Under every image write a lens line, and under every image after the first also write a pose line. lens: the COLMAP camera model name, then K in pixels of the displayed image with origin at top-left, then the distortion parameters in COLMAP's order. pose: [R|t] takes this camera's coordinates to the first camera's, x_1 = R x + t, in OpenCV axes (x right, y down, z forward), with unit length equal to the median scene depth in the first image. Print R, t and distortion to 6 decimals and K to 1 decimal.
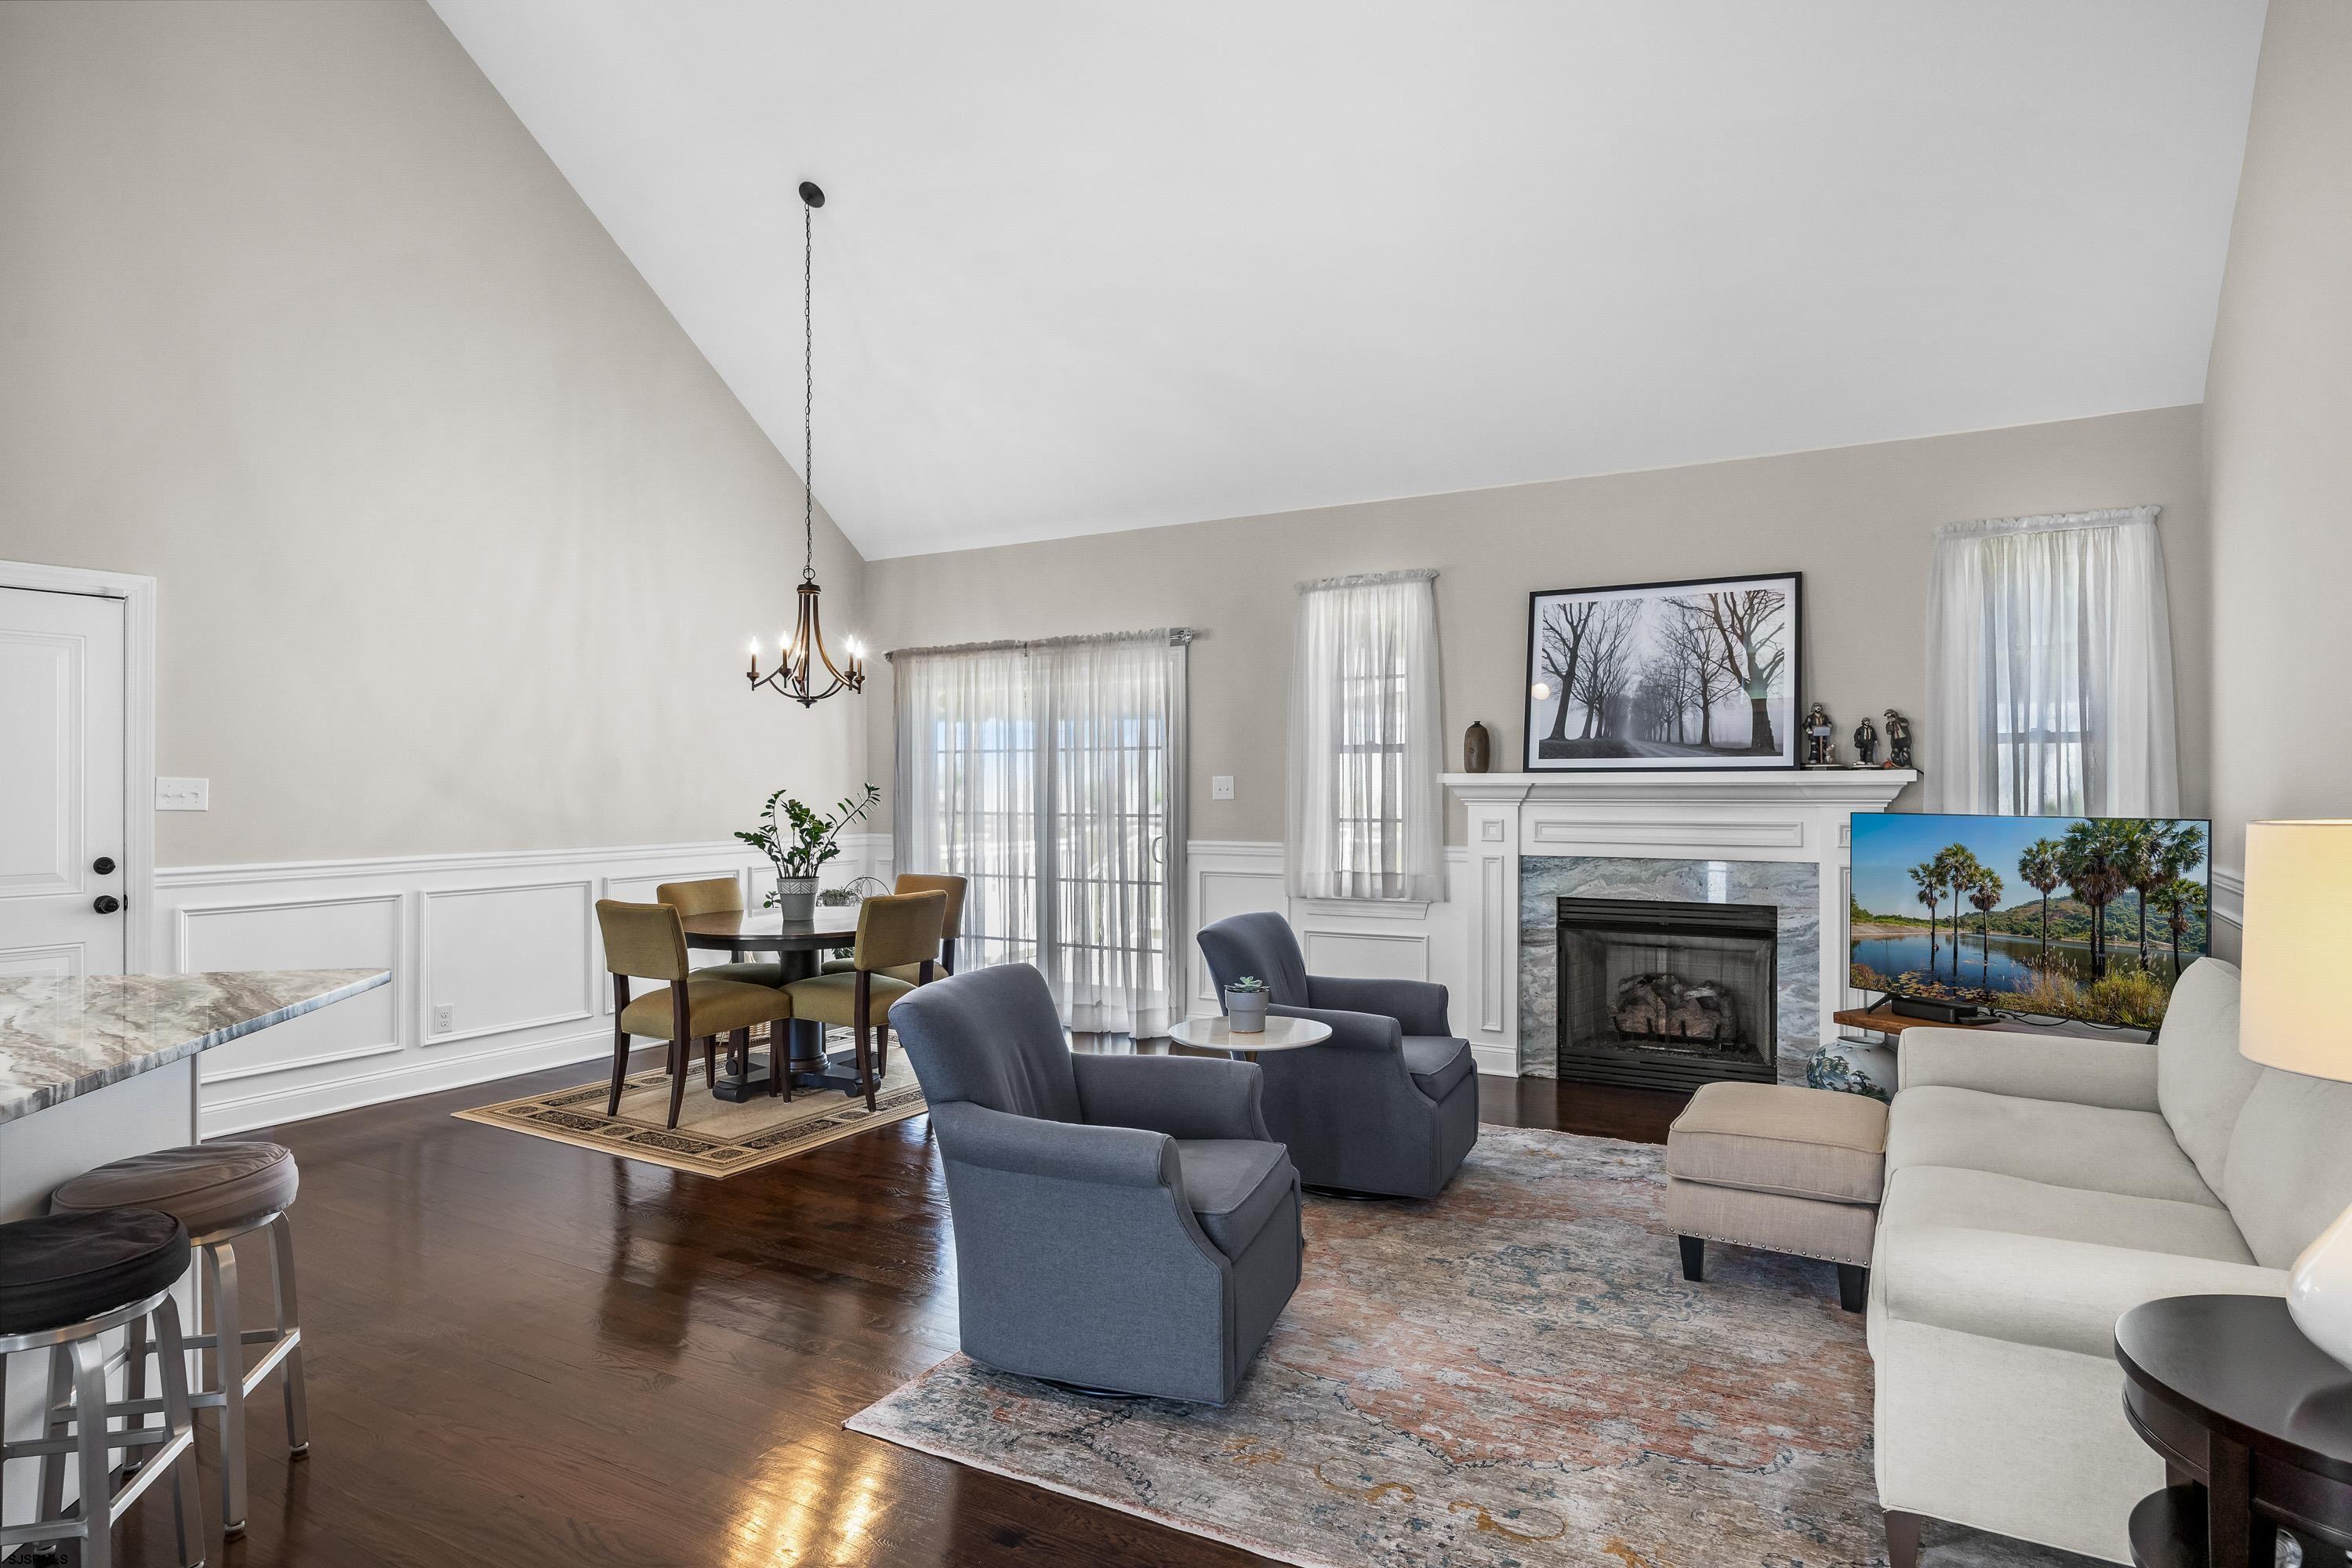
lens RADIAL K [[1274.7, 0, 1161.5], [0, 1274.7, 774.4], [0, 0, 1]] dist [-0.010203, 0.000432]
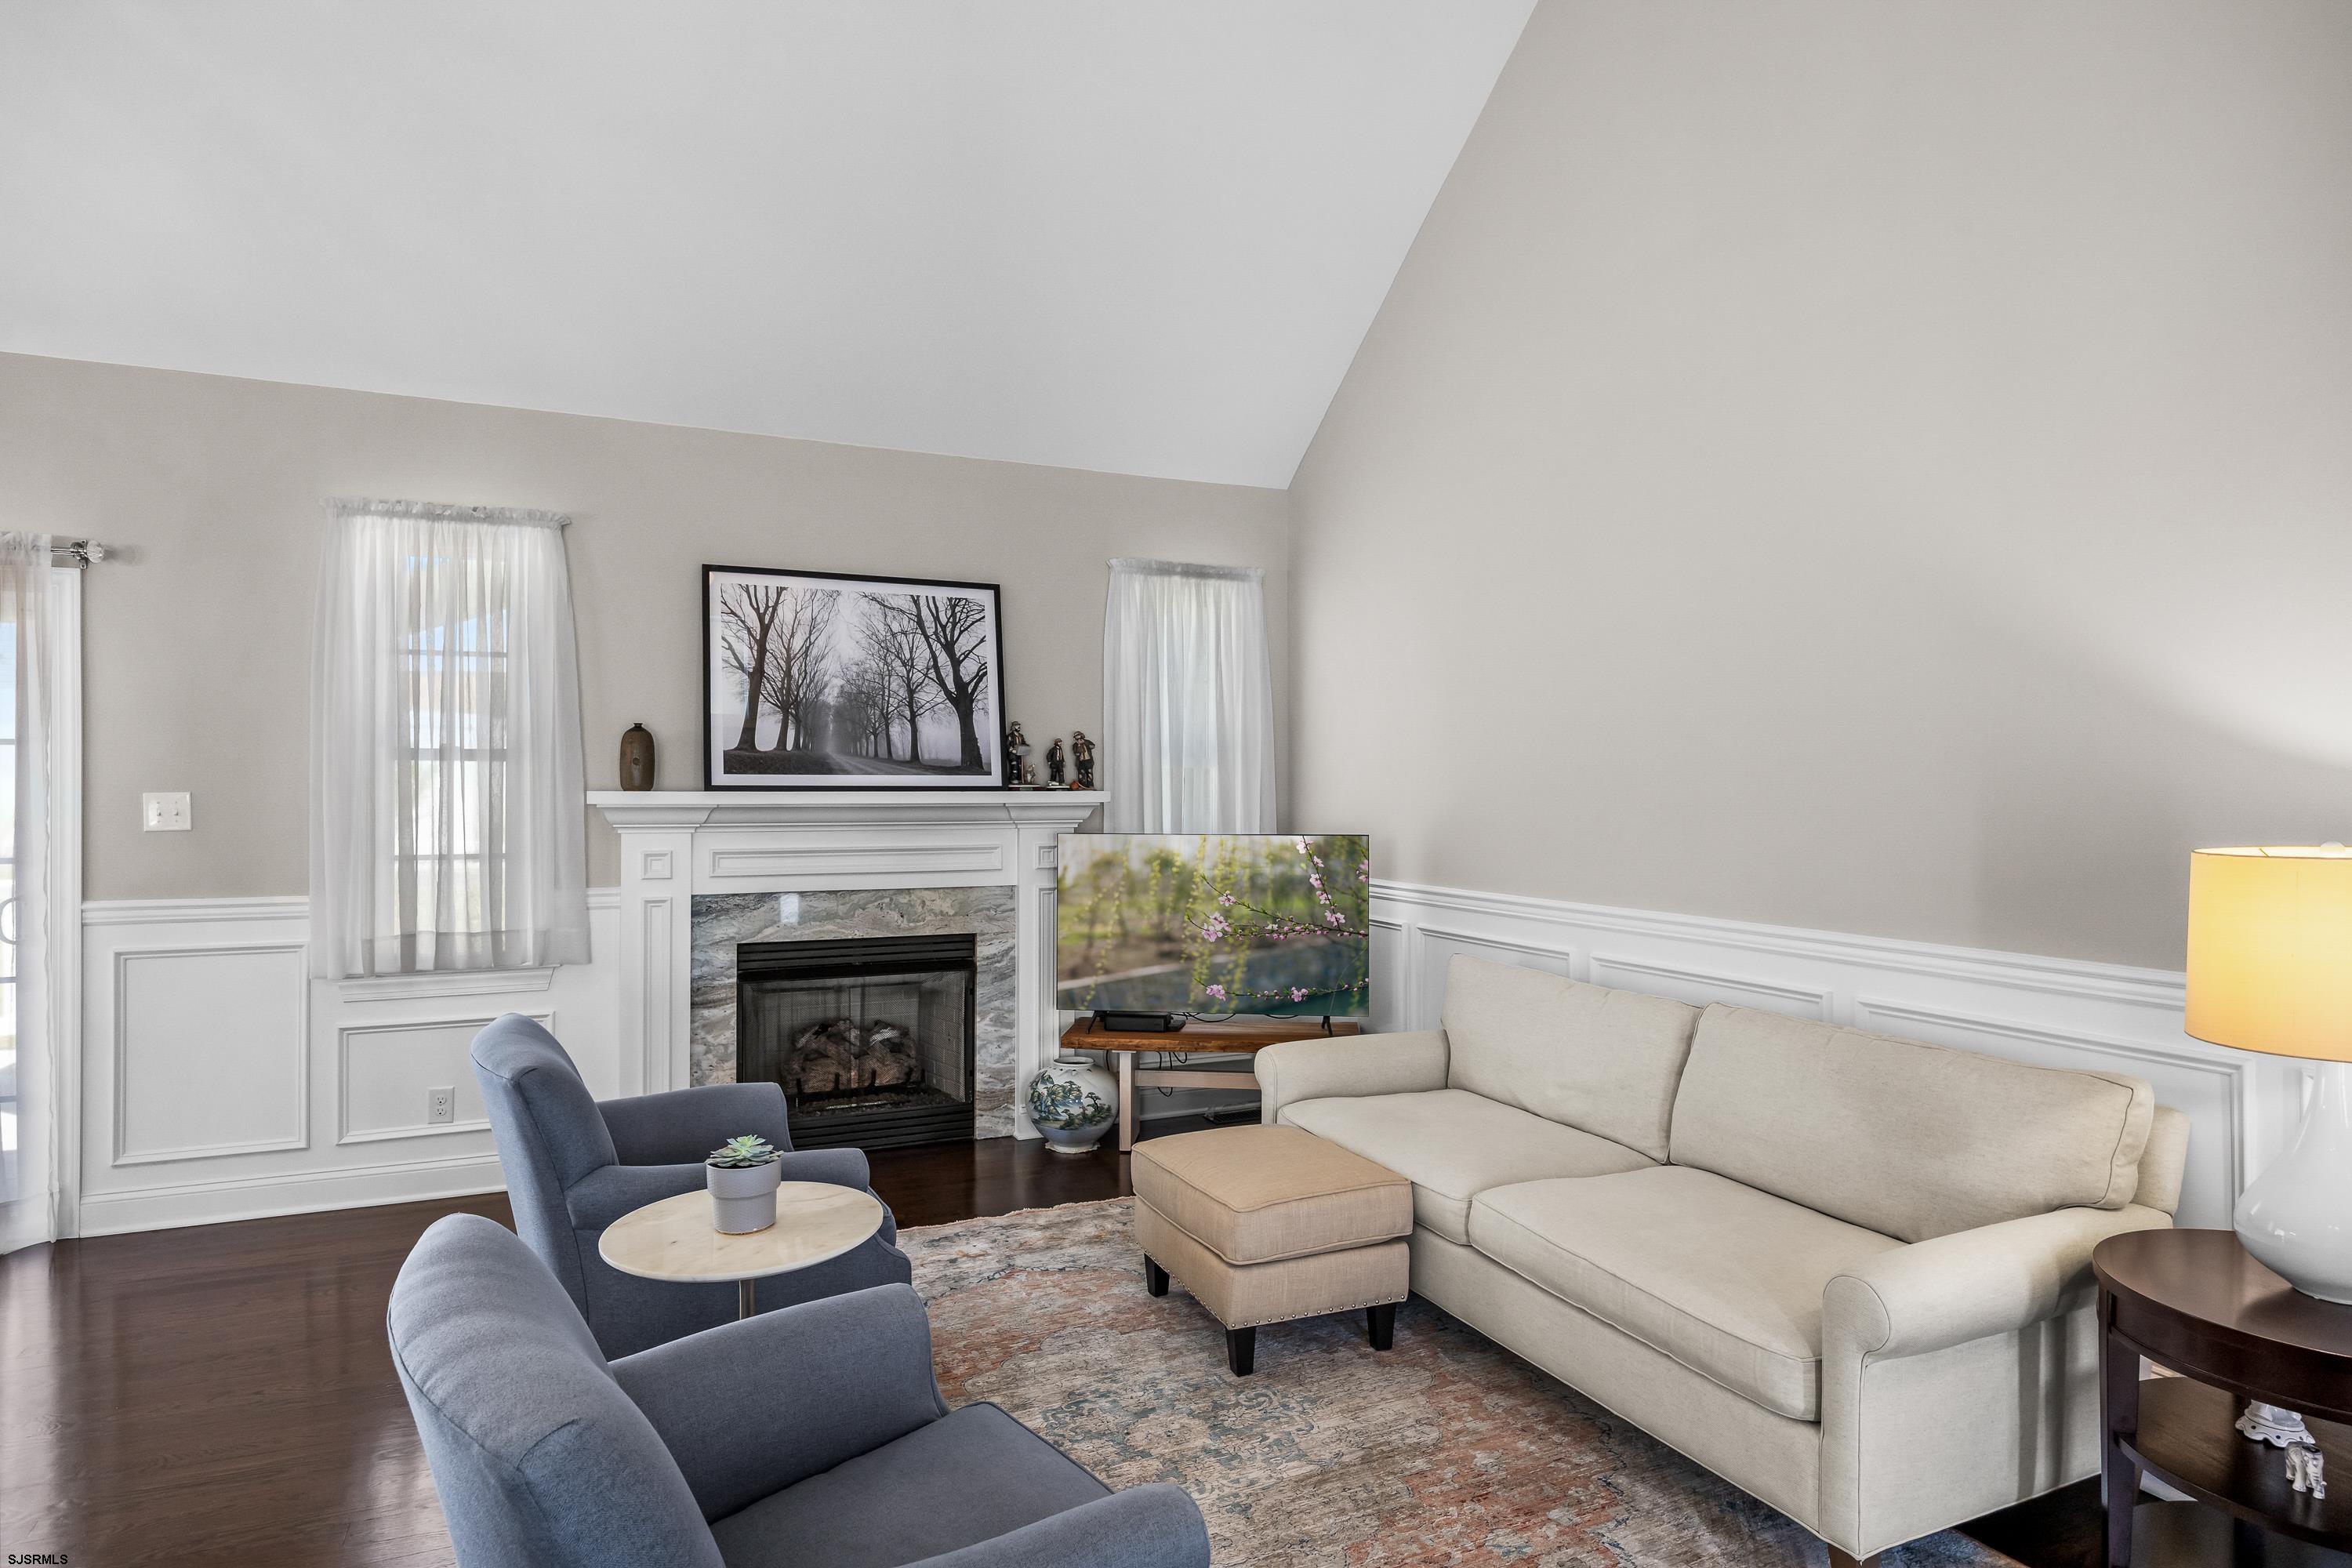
lens RADIAL K [[1274.7, 0, 1152.4], [0, 1274.7, 793.8], [0, 0, 1]] dist [-0.010203, 0.000432]
pose [[0.586634, 0.001683, 0.809850, -0.197495], [-0.008019, 0.999961, 0.003730, -0.004887], [-0.809812, -0.008683, 0.586625, 0.315399]]
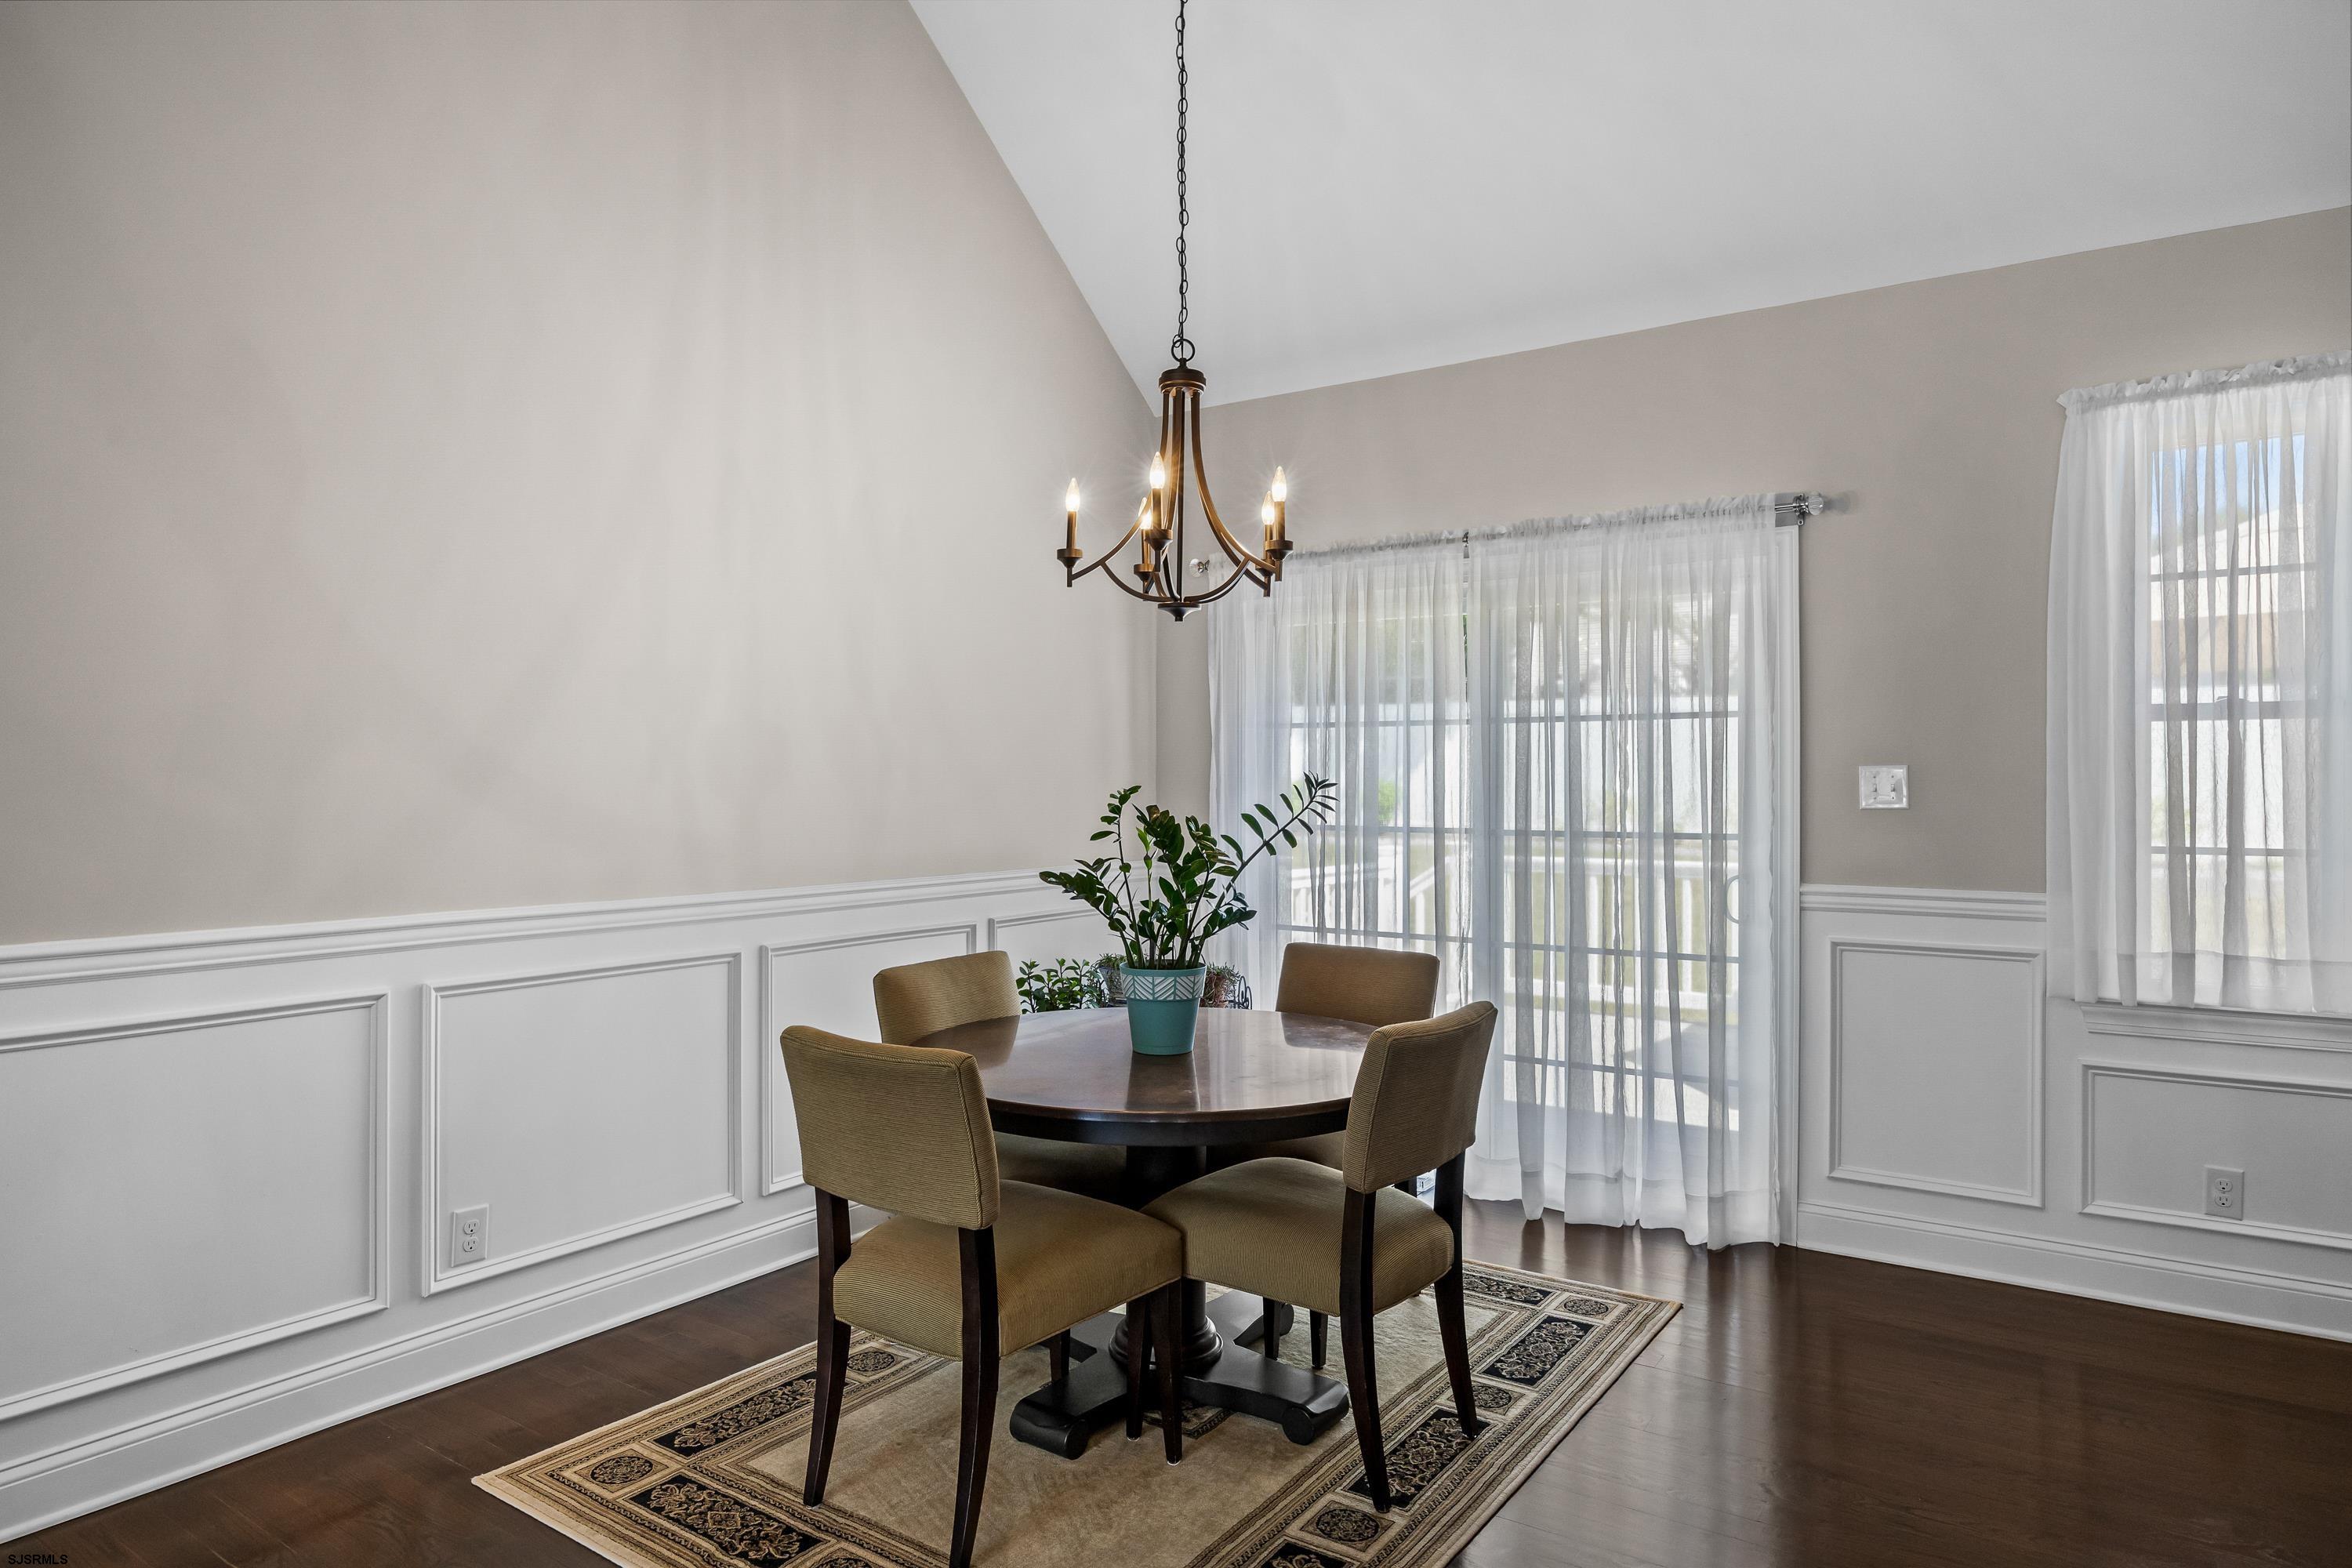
lens RADIAL K [[1389.9, 0, 1170.4], [0, 1389.9, 777.0], [0, 0, 1]] dist [-0.014604, -0.001615]
pose [[0.996642, 0.004413, -0.081763, -0.241790], [-0.004455, 0.999990, -0.000329, 0.009051], [0.081761, 0.000692, 0.996652, 0.472122]]
